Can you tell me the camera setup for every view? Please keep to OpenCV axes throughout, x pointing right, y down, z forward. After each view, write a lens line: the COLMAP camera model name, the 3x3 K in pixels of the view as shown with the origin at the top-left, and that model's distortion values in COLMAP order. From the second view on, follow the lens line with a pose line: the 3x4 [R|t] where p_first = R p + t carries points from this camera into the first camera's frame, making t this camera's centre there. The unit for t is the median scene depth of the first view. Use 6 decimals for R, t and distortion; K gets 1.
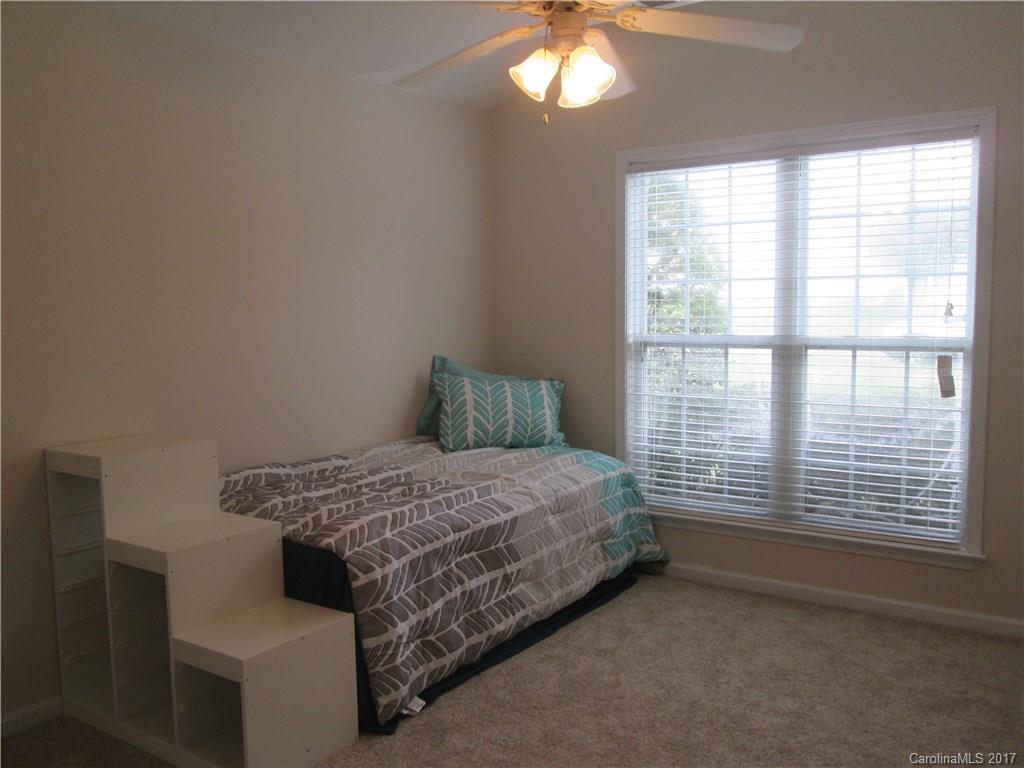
lens RADIAL K [[849.7, 0, 569.5], [0, 849.7, 385.0], [0, 0, 1]] dist [-0.010528, -0.002437]
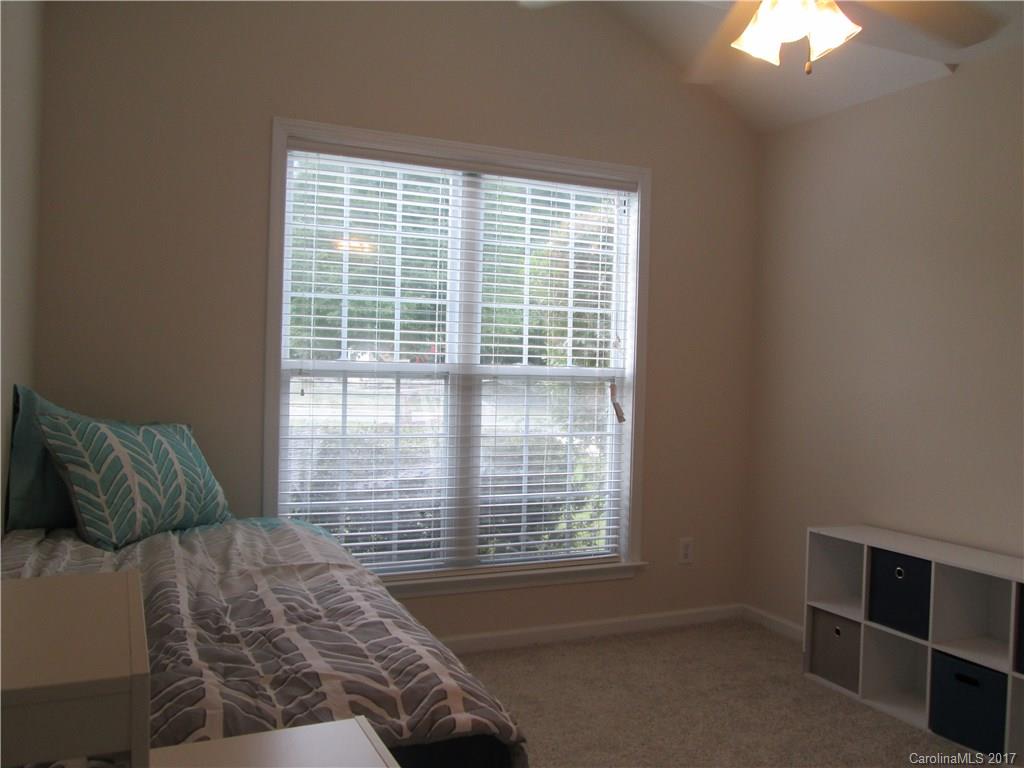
lens RADIAL K [[836.7, 0, 494.1], [0, 836.7, 395.3], [0, 0, 1]] dist [-0.003226, -0.000908]
pose [[0.555925, -0.002551, 0.831229, -0.466977], [0.046285, 0.998539, -0.027890, 0.002079], [-0.829943, 0.053978, 0.555231, 0.458738]]
